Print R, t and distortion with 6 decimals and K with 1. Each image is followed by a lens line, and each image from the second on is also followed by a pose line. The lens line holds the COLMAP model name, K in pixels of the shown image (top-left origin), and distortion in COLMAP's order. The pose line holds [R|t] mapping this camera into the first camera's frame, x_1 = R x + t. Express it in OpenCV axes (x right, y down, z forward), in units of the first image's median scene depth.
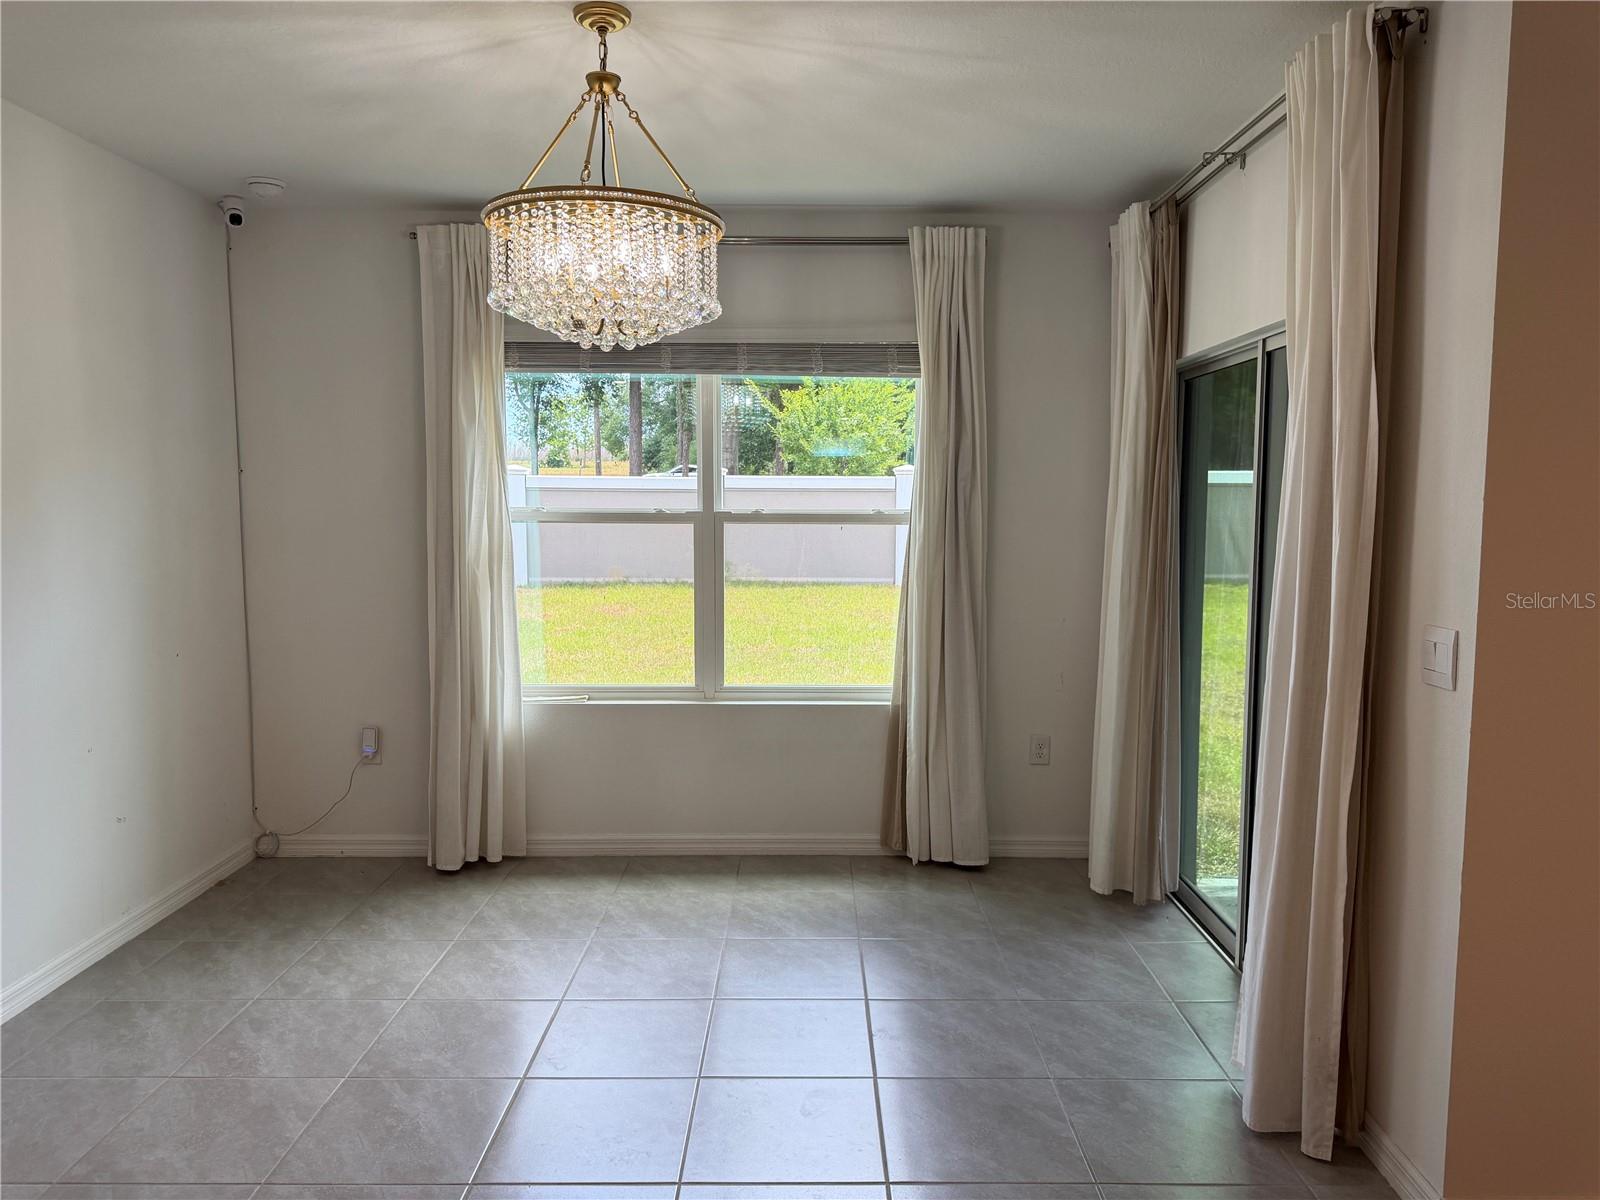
lens RADIAL K [[1129.3, 0, 791.3], [0, 1129.3, 603.6], [0, 0, 1]] dist [0.131945, -0.254300]
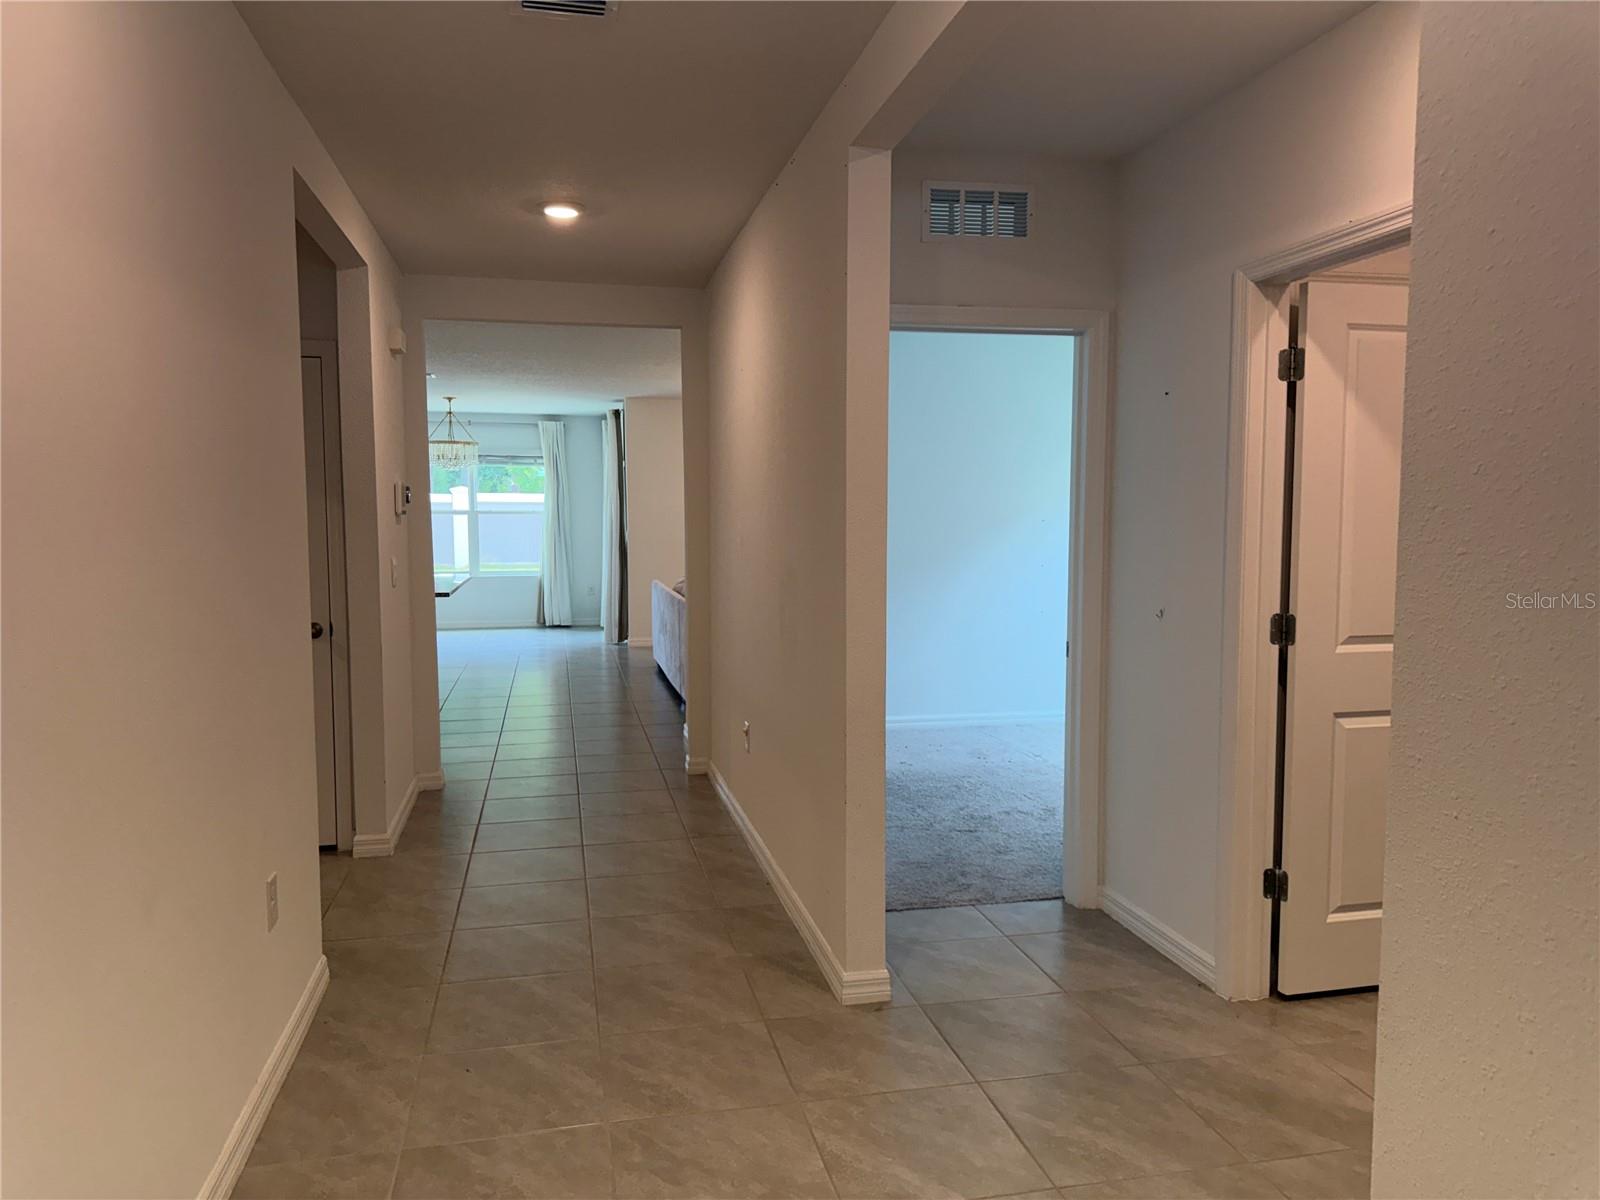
lens RADIAL K [[1129.3, 0, 791.3], [0, 1129.3, 603.6], [0, 0, 1]] dist [0.131945, -0.254300]
pose [[0.975407, -0.024656, 0.219028, 0.079950], [0.026393, 0.999639, -0.005007, 0.200663], [-0.218825, 0.010665, 0.975706, -2.110303]]
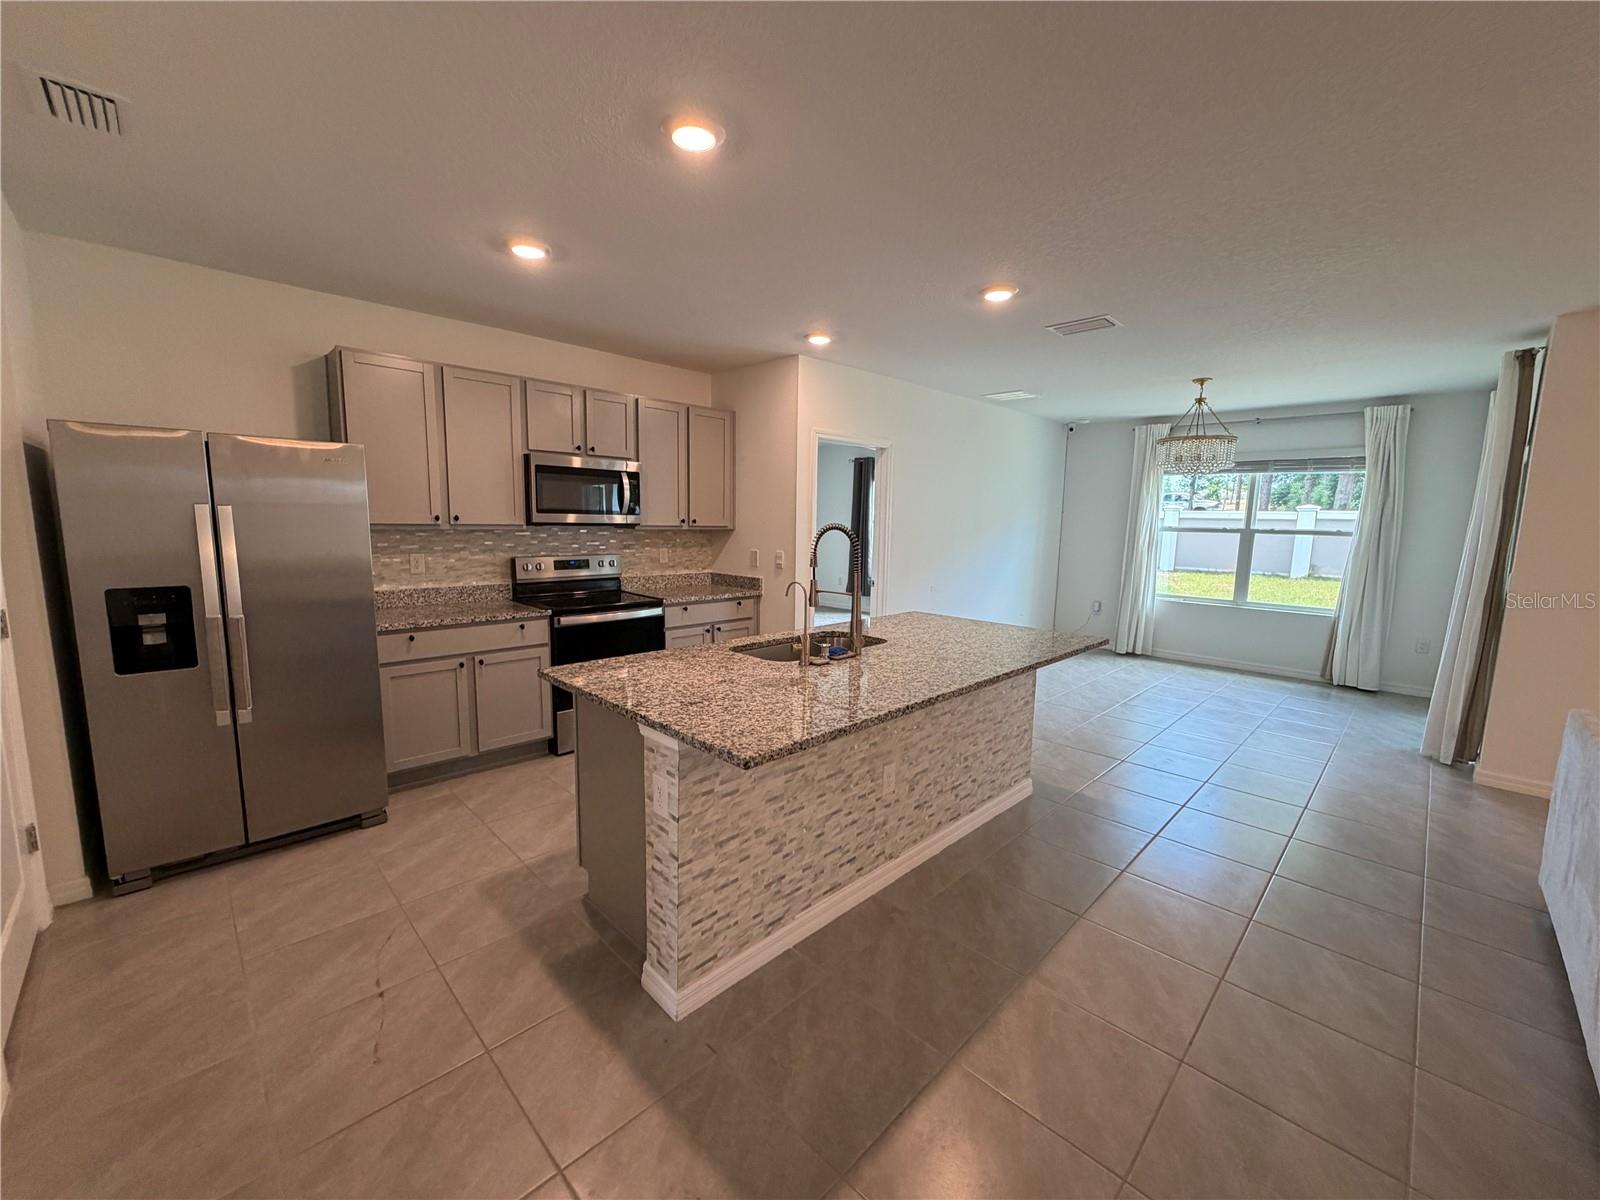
lens RADIAL K [[640.5, 0, 798.9], [0, 640.5, 604.0], [0, 0, 1]] dist [0.000324, -0.003409]
pose [[0.719707, 0.107363, -0.685927, 0.196338], [-0.082961, 0.994191, 0.068567, 0.067281], [0.689304, 0.007557, 0.724433, -0.677934]]
